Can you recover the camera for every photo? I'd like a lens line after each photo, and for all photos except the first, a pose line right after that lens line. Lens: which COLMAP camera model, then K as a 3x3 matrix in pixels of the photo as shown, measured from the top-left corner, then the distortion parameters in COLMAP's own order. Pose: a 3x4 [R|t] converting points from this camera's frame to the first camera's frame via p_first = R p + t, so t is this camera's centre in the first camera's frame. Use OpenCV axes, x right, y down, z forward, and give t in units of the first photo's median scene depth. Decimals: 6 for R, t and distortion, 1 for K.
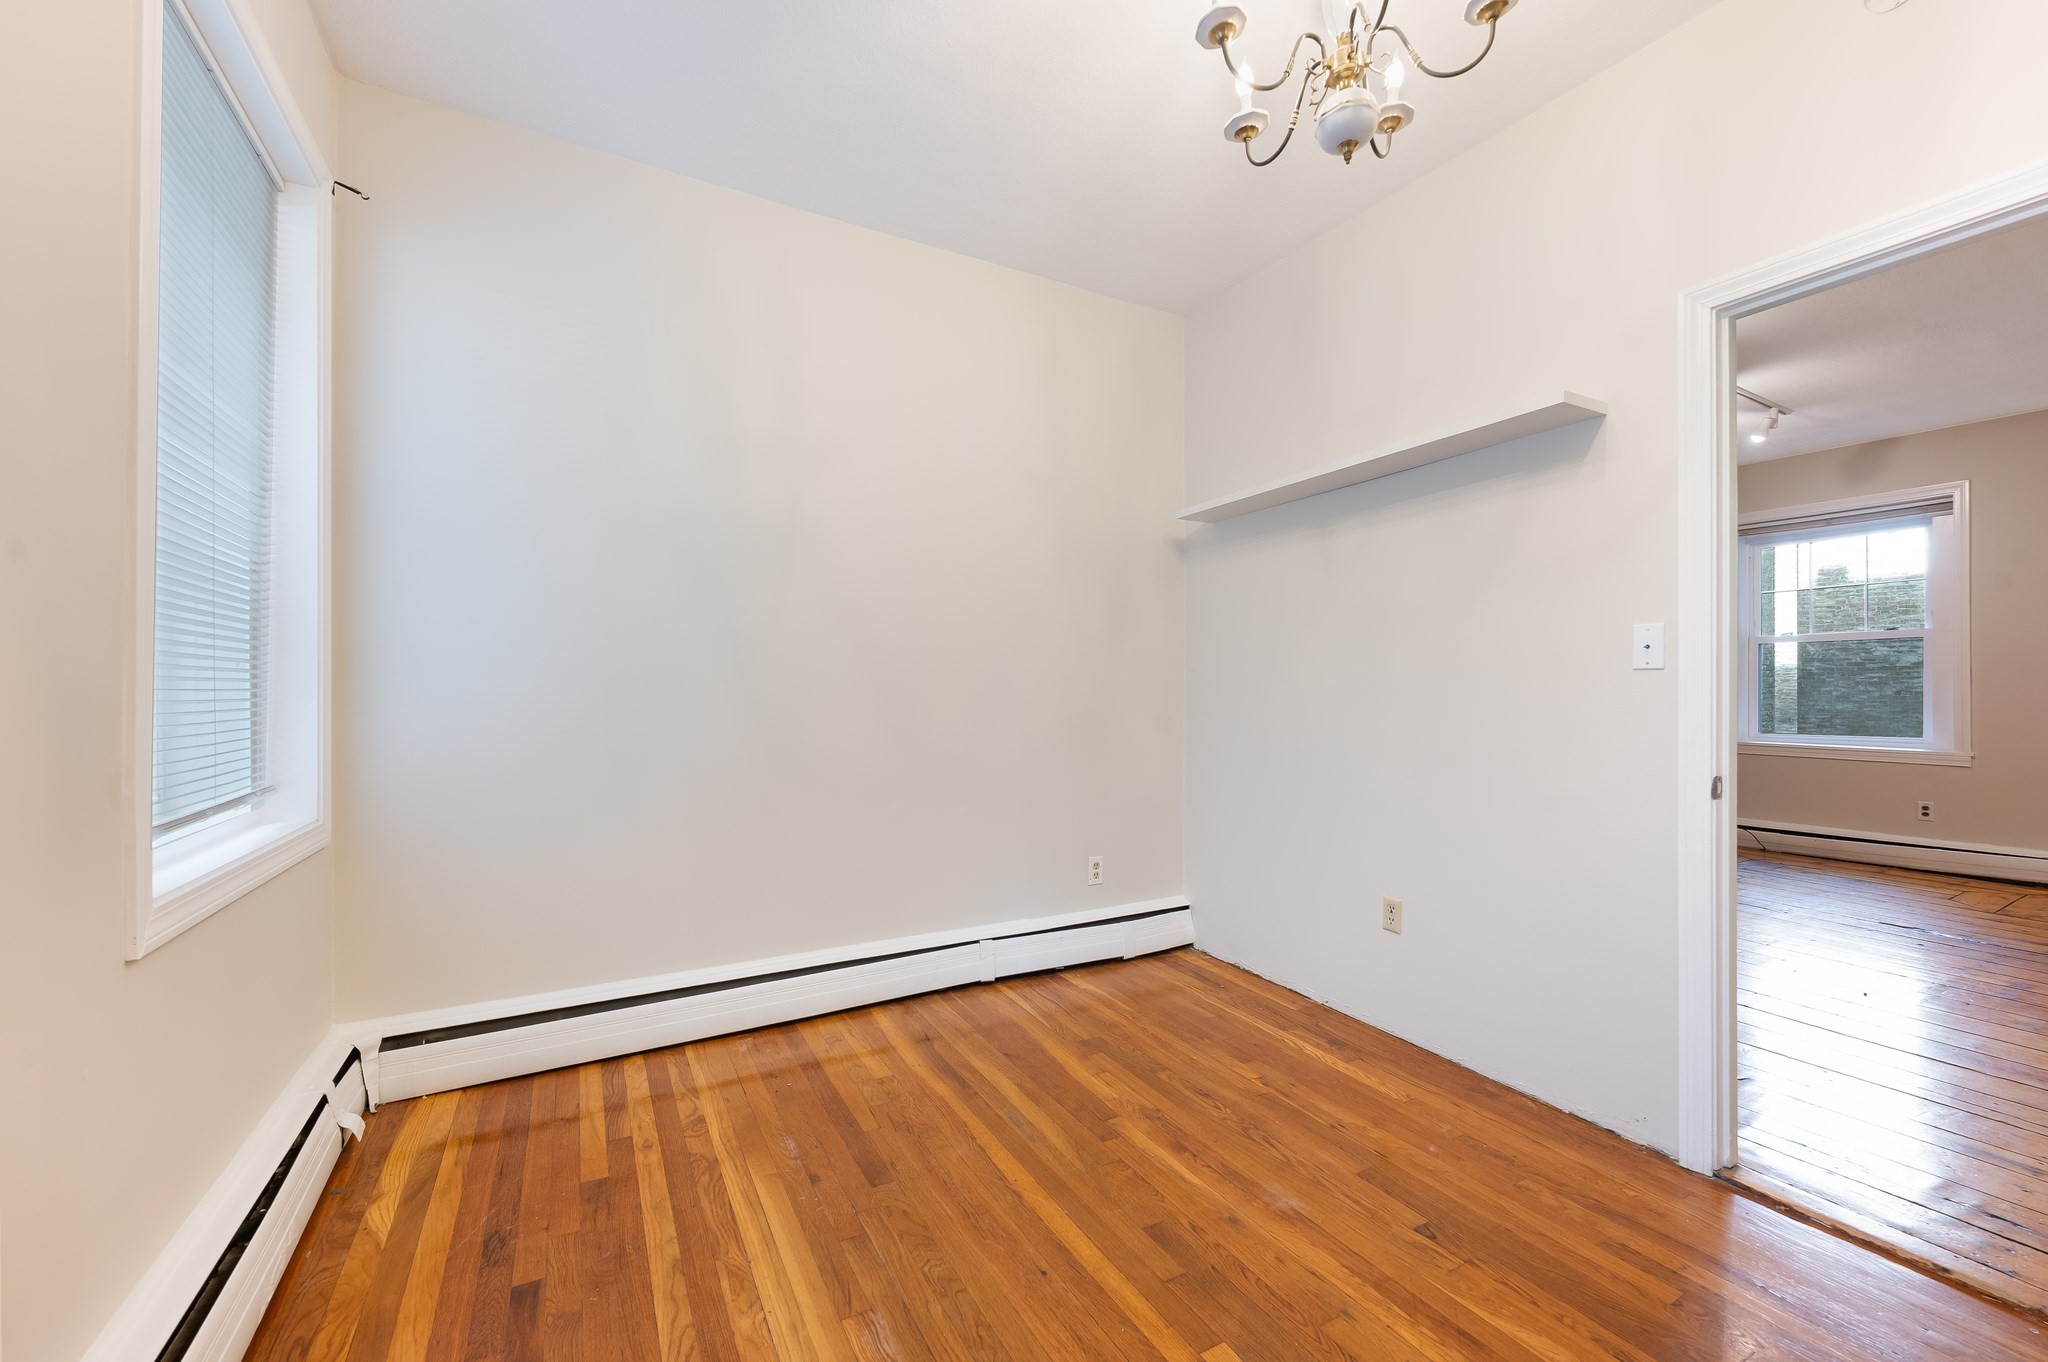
lens RADIAL K [[826.9, 0, 1011.1], [0, 826.9, 696.1], [0, 0, 1]] dist [0.000780, -0.001010]
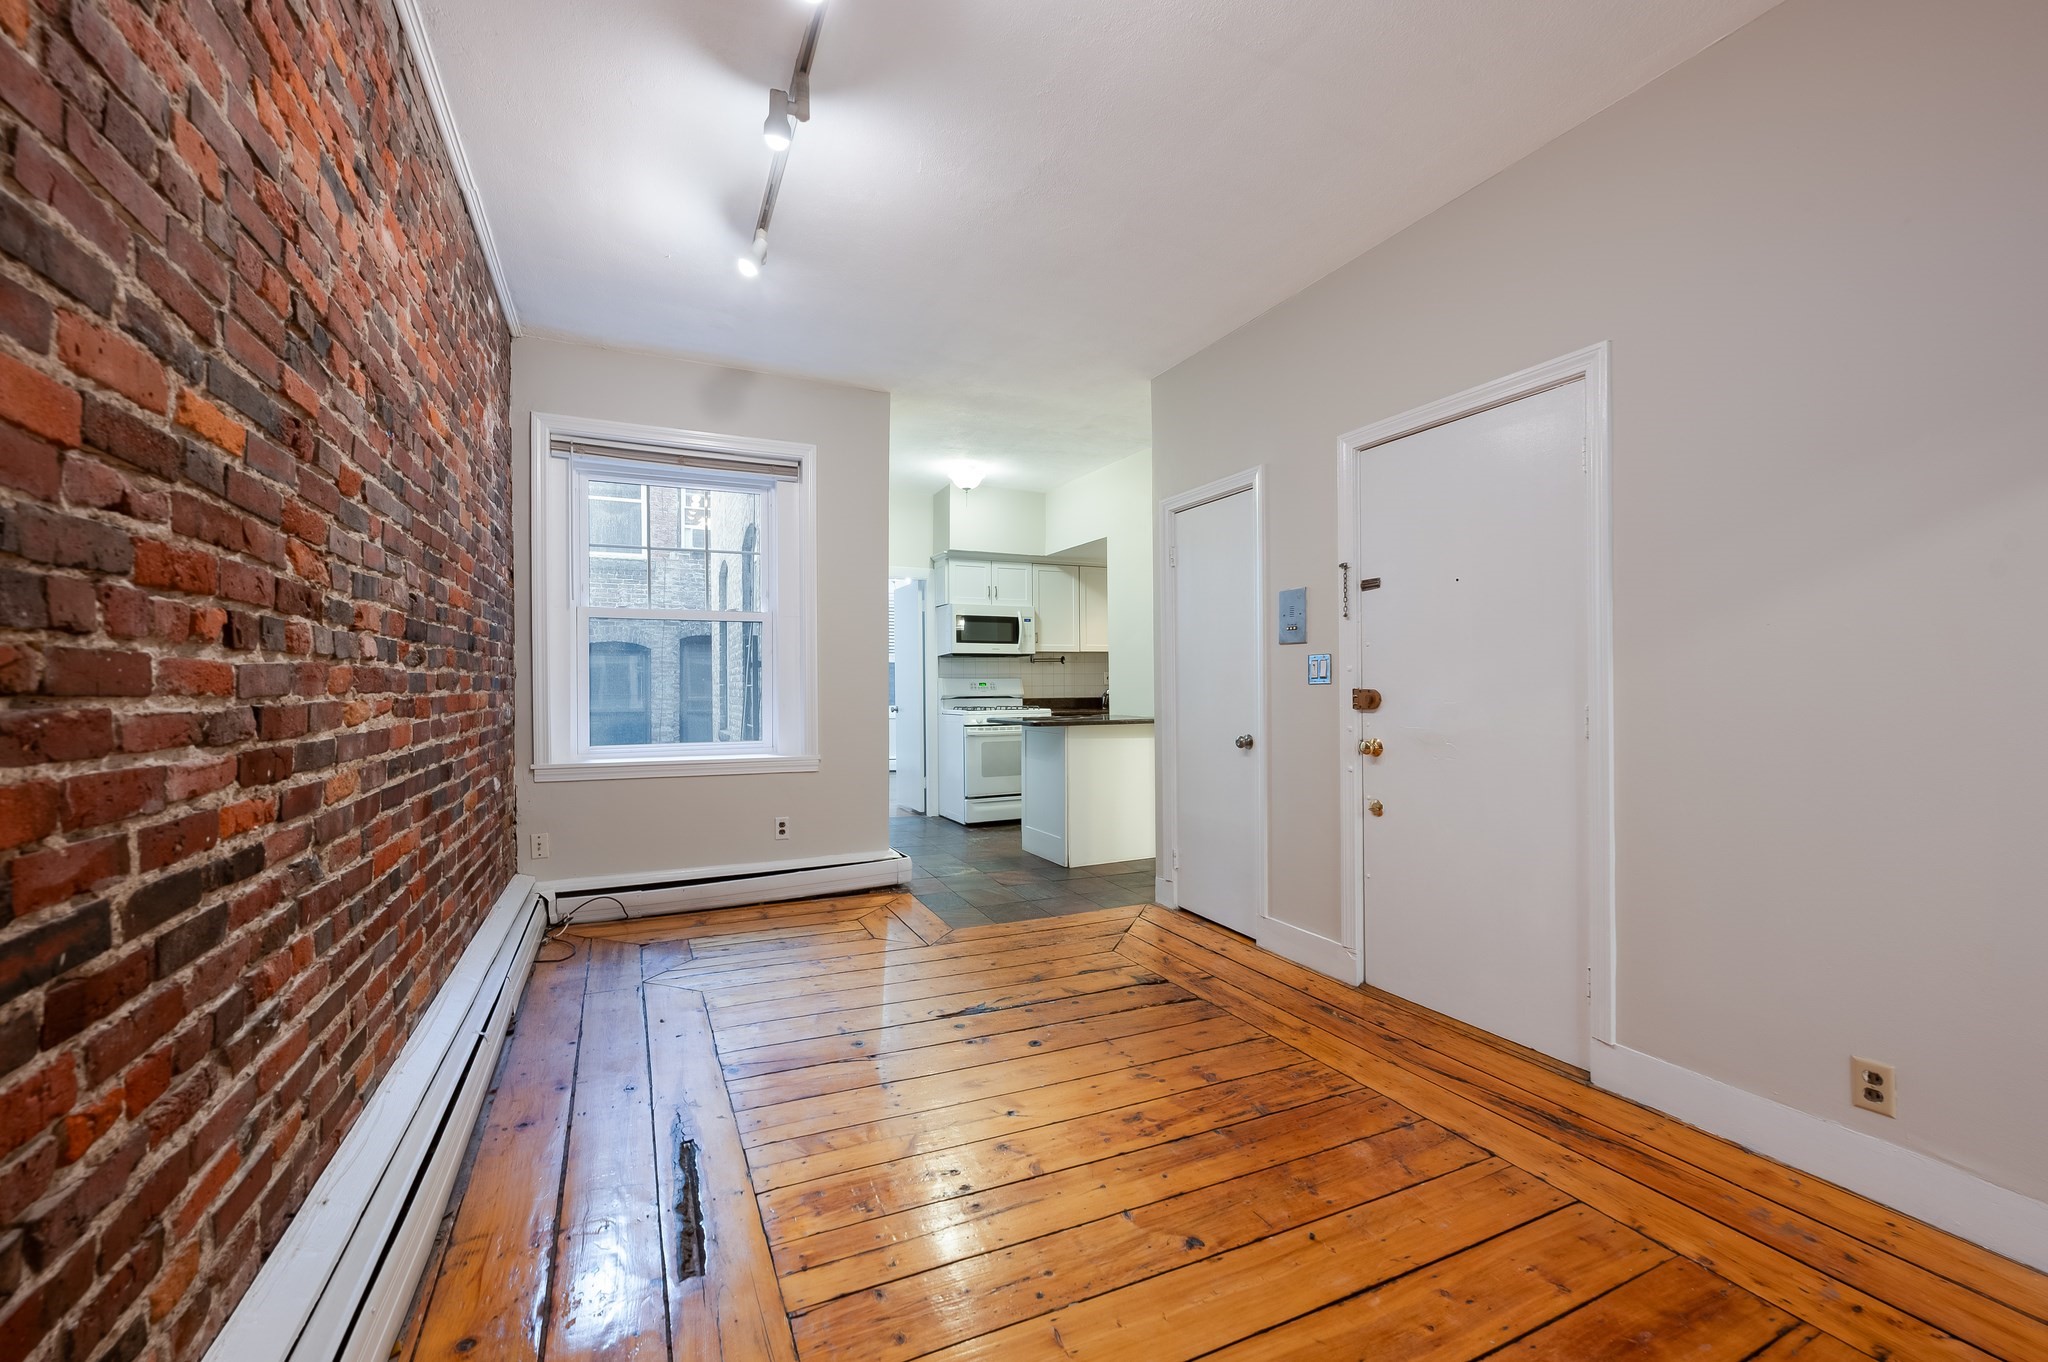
lens RADIAL K [[826.9, 0, 1015.9], [0, 826.9, 691.1], [0, 0, 1]] dist [0.000780, -0.001010]
pose [[0.083108, -0.007322, 0.996514, 0.289379], [0.009152, 0.999936, 0.006584, -0.003941], [-0.996499, 0.008573, 0.083170, 0.696606]]
